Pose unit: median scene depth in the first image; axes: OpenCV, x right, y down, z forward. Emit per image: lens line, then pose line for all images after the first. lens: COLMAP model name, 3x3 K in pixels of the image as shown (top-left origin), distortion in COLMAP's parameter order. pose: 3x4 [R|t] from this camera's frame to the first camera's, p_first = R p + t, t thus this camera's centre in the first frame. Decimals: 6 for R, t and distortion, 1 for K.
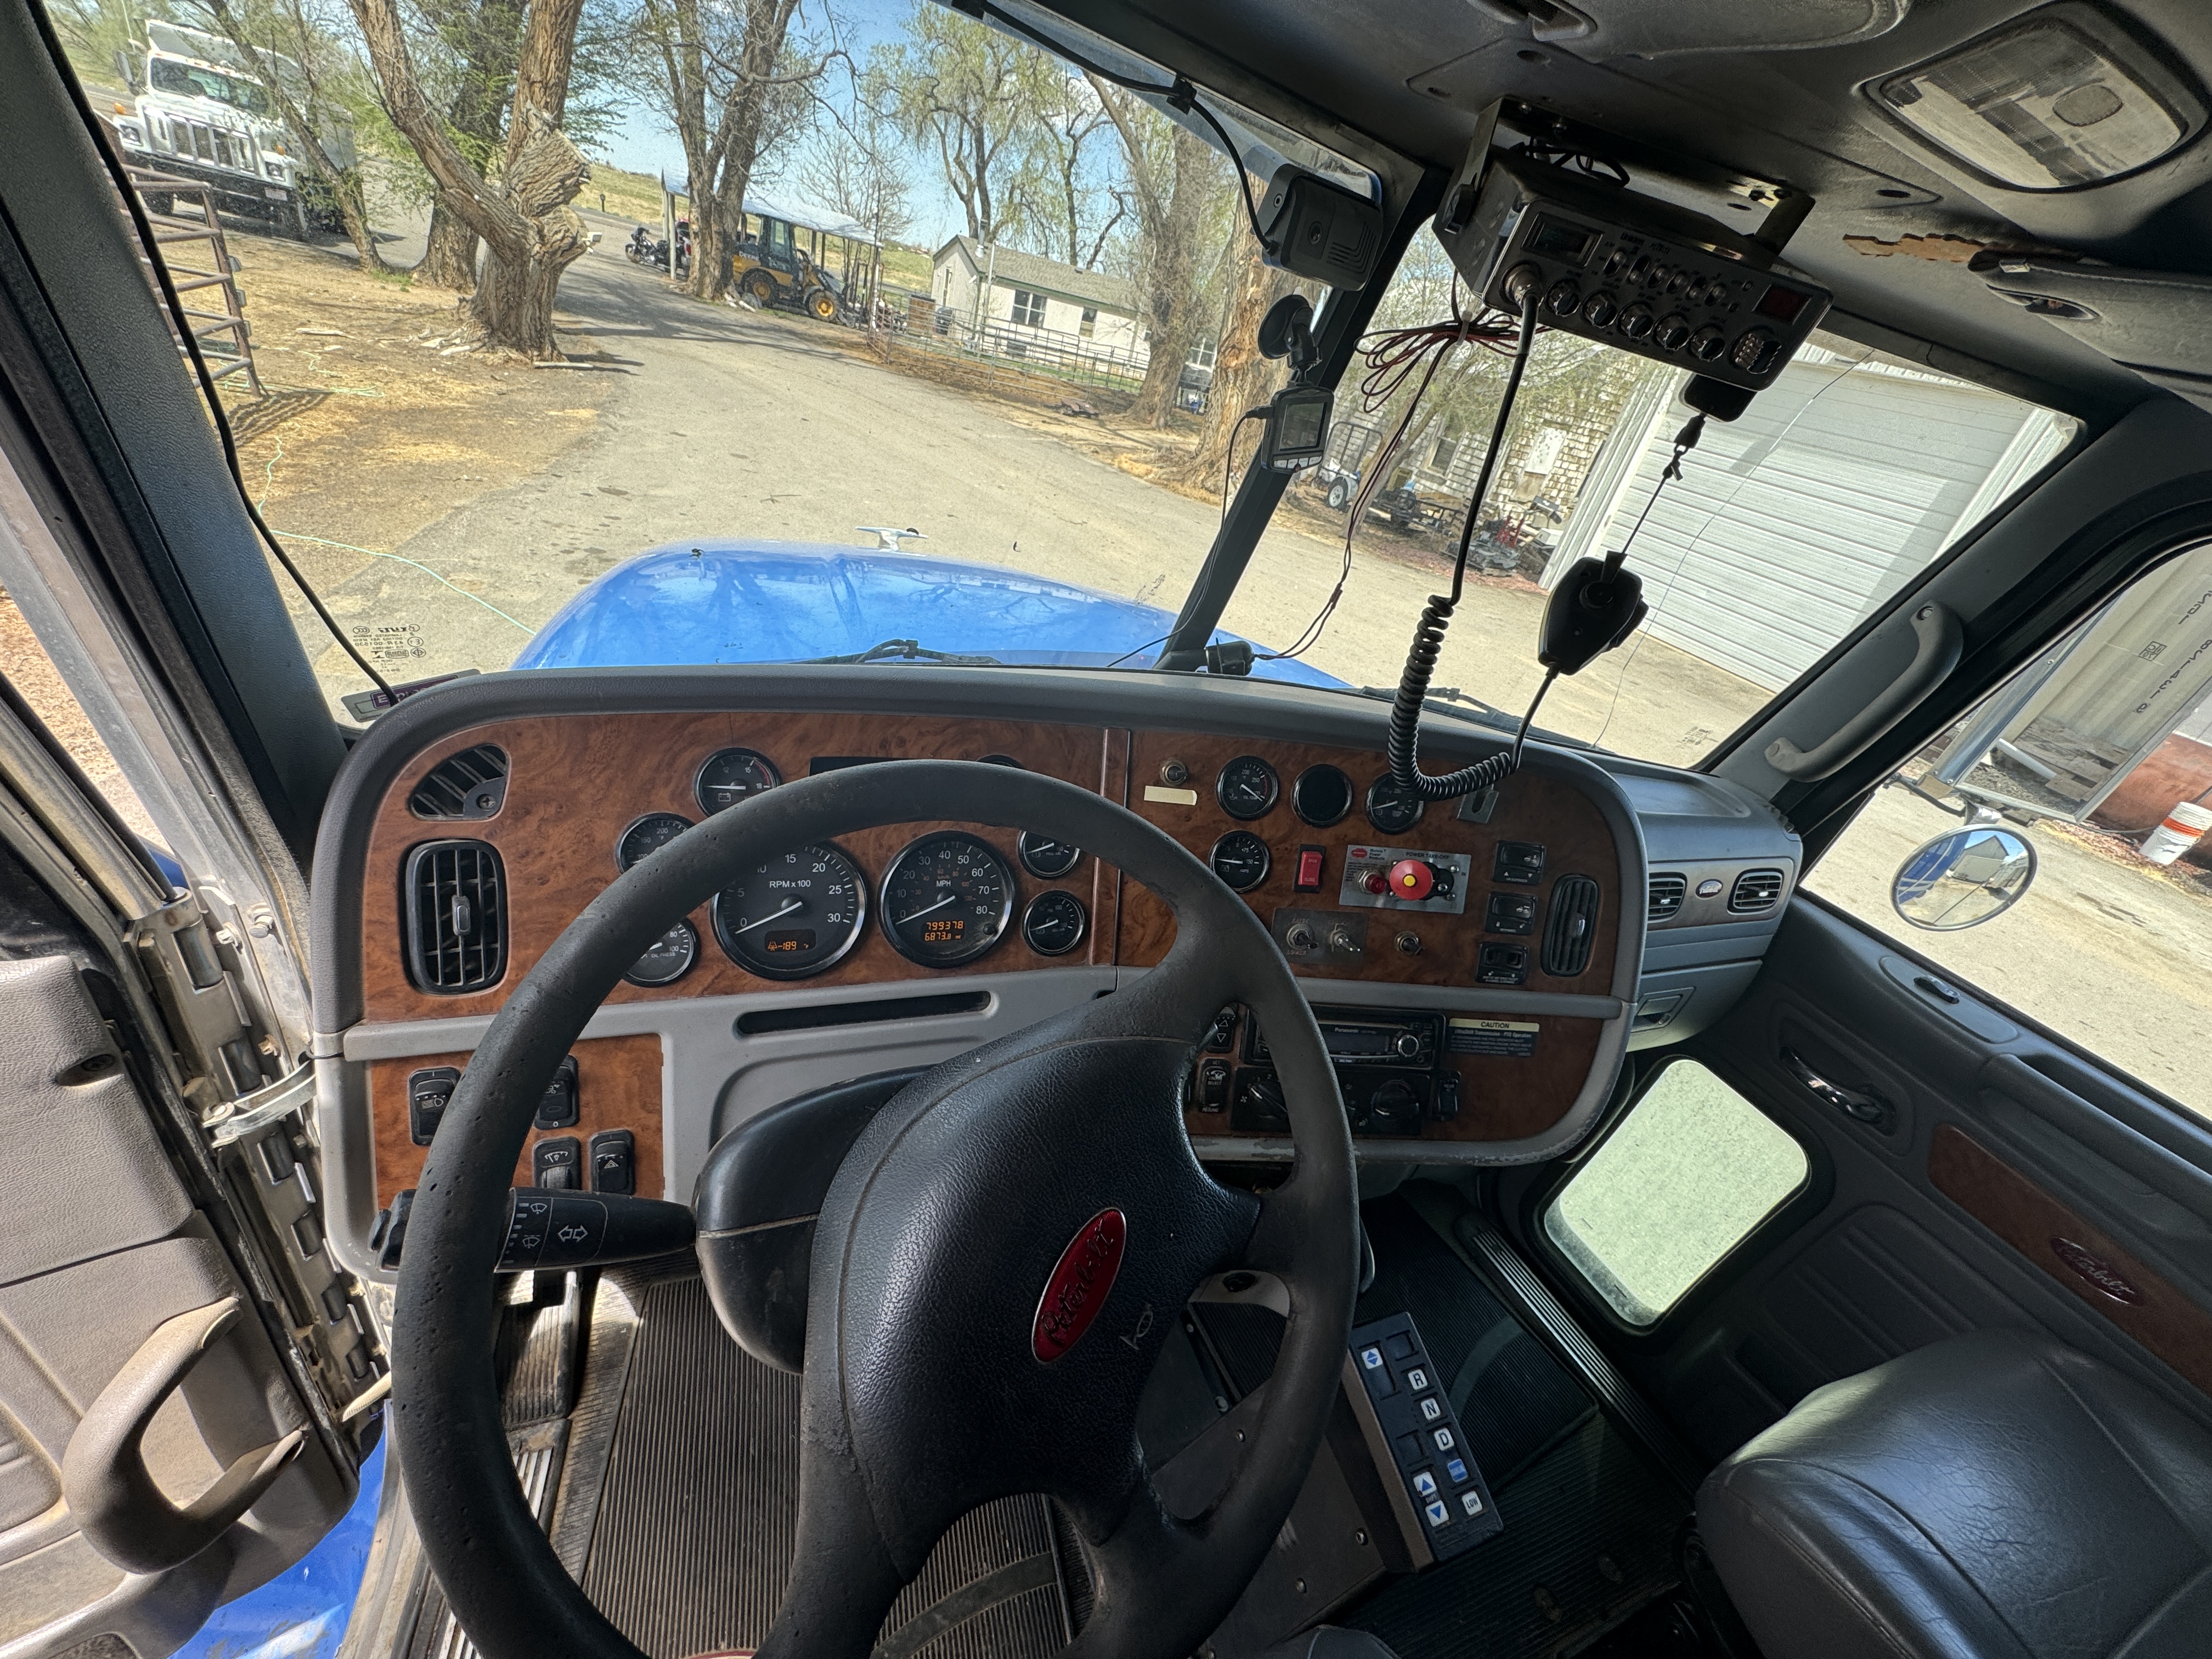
lens RADIAL K [[882.4, 0, 1106.0], [0, 882.4, 829.5], [0, 0, 1]] dist [-0.003174, 0.000483]
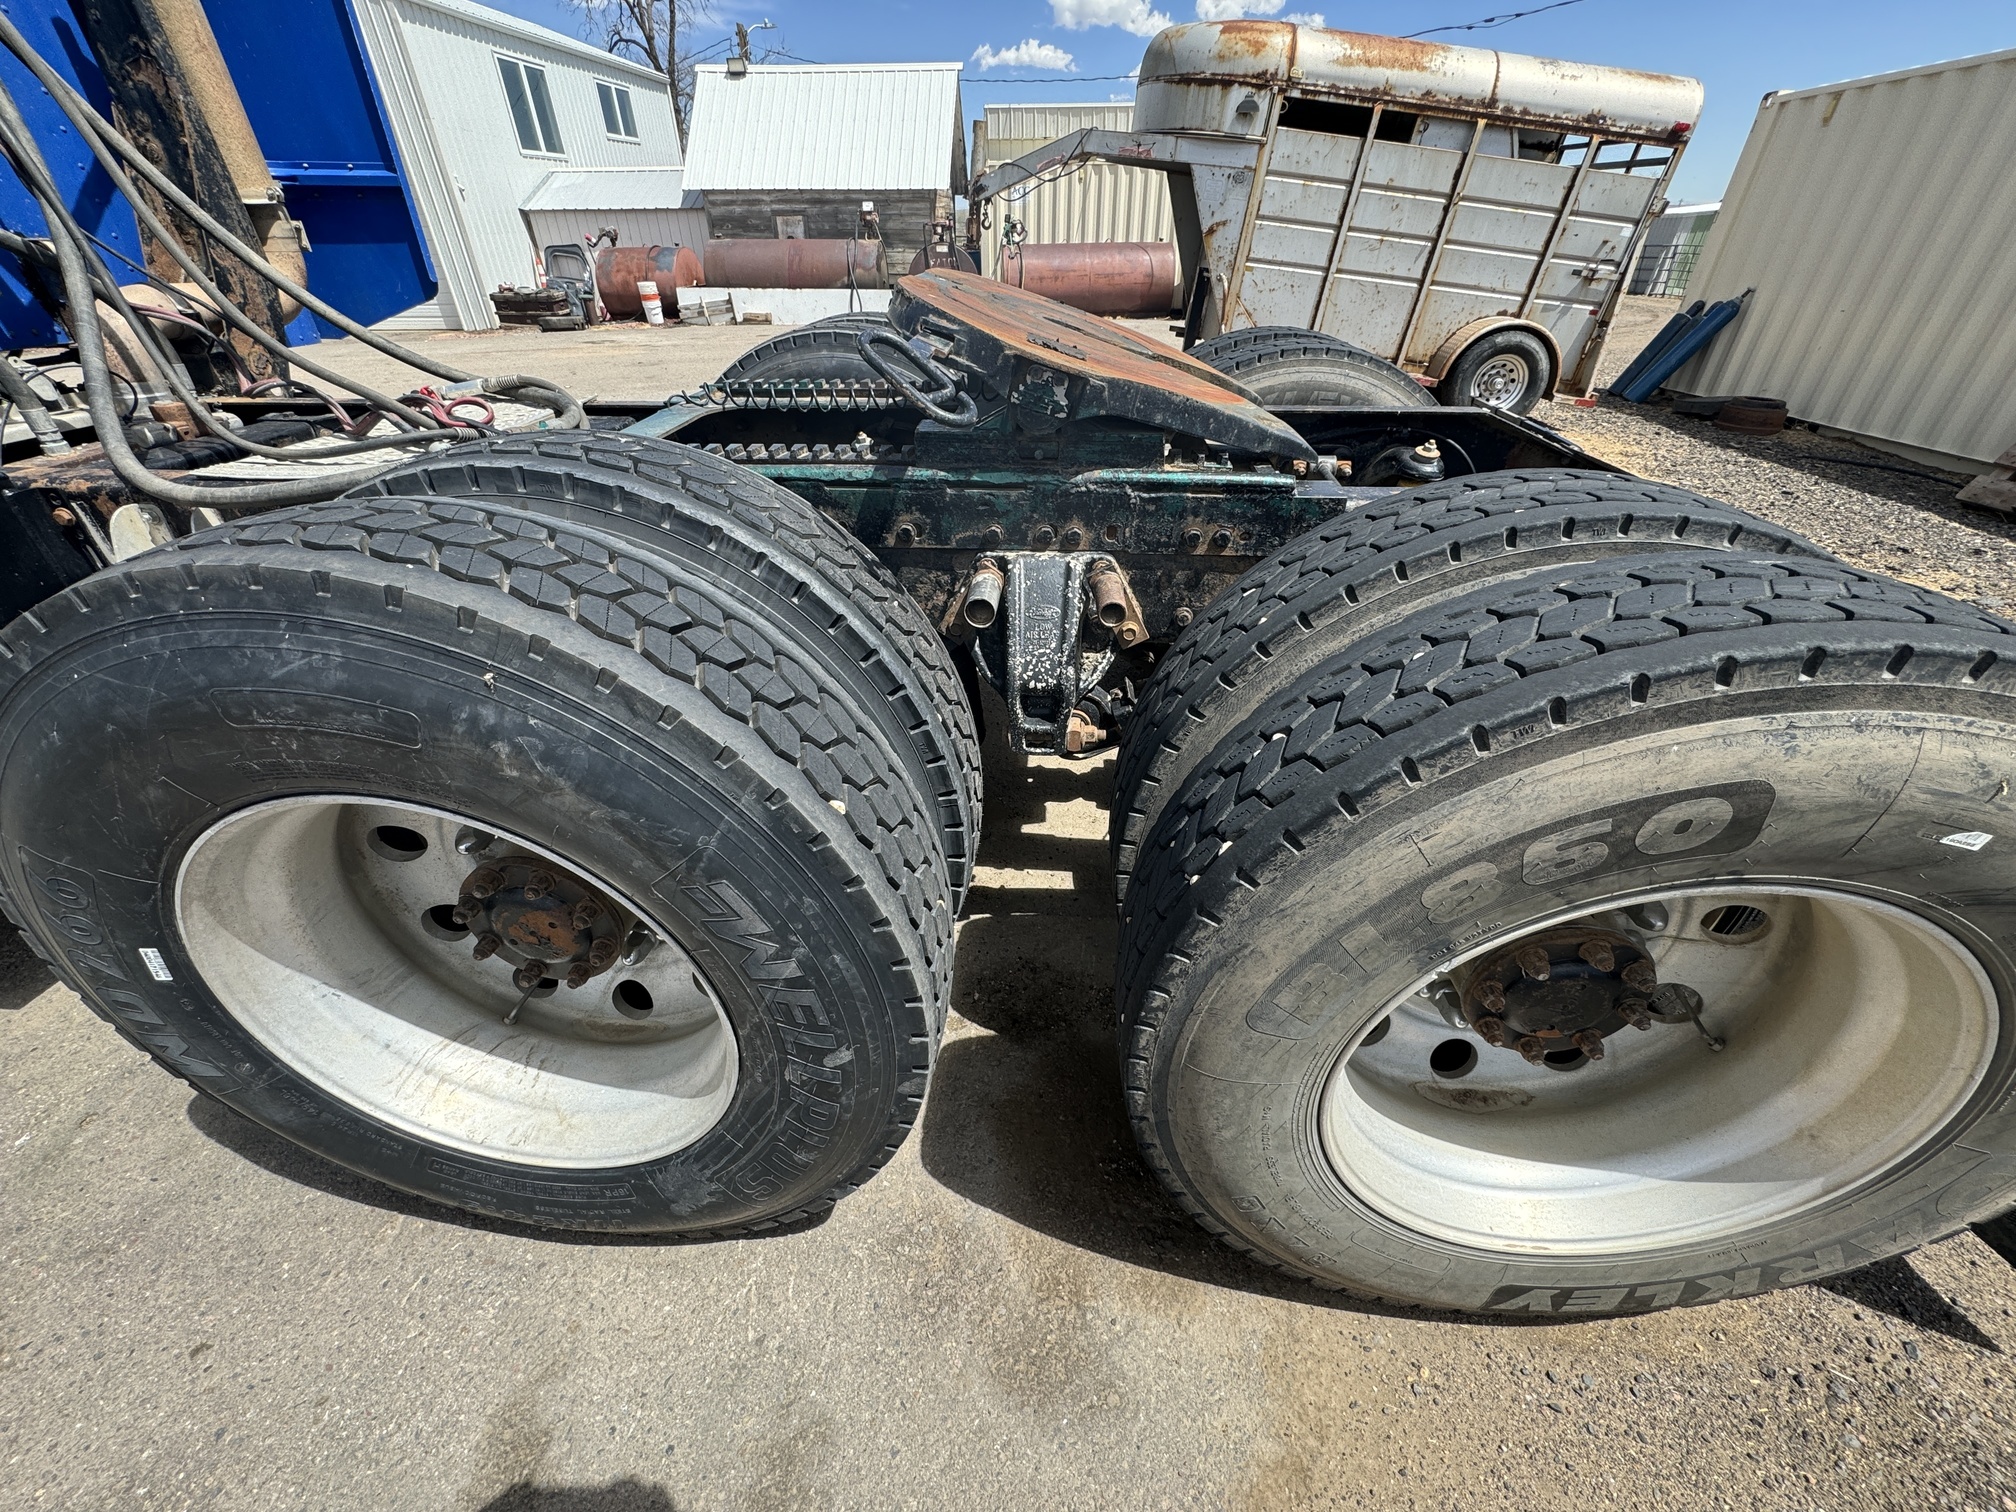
lens RADIAL K [[795.7, 0, 1012.2], [0, 795.7, 758.2], [0, 0, 1]] dist [-0.002743, -0.000229]
pose [[0.423391, -0.675826, 0.603324, 0.011861], [0.553225, 0.720242, 0.418561, 0.198078], [-0.717413, 0.156559, 0.678828, -0.196585]]
